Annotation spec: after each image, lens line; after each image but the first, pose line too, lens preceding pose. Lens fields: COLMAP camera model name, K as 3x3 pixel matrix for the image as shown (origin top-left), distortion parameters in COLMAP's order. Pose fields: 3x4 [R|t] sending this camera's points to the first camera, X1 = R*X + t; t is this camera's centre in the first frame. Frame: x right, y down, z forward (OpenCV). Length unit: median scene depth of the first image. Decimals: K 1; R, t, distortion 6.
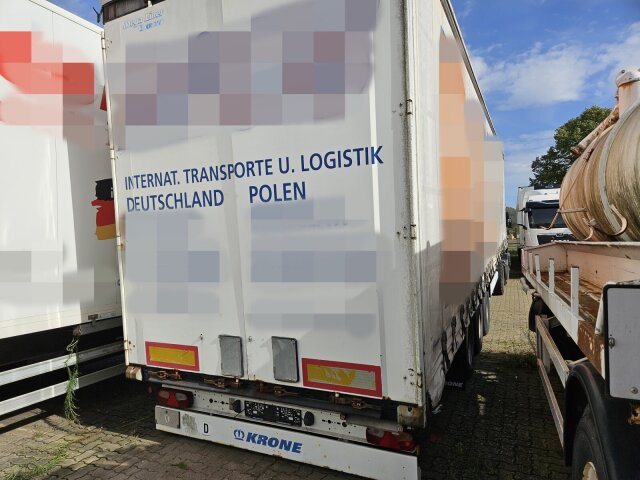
lens RADIAL K [[427.1, 0, 320.2], [0, 427.1, 239.9], [0, 0, 1]] dist [0.058952, -0.034188]
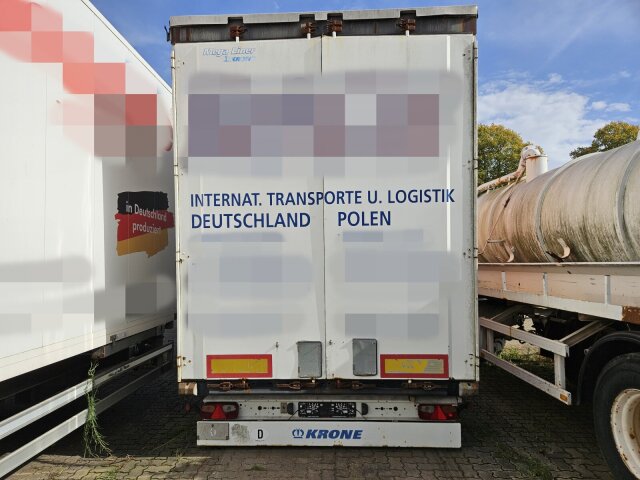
lens RADIAL K [[427.1, 0, 318.9], [0, 427.1, 243.6], [0, 0, 1]] dist [0.058952, -0.034188]
pose [[0.916271, 0.030512, 0.399395, -0.631668], [-0.011772, 0.998715, -0.049290, 0.019877], [-0.400386, 0.040461, 0.915453, -0.055245]]
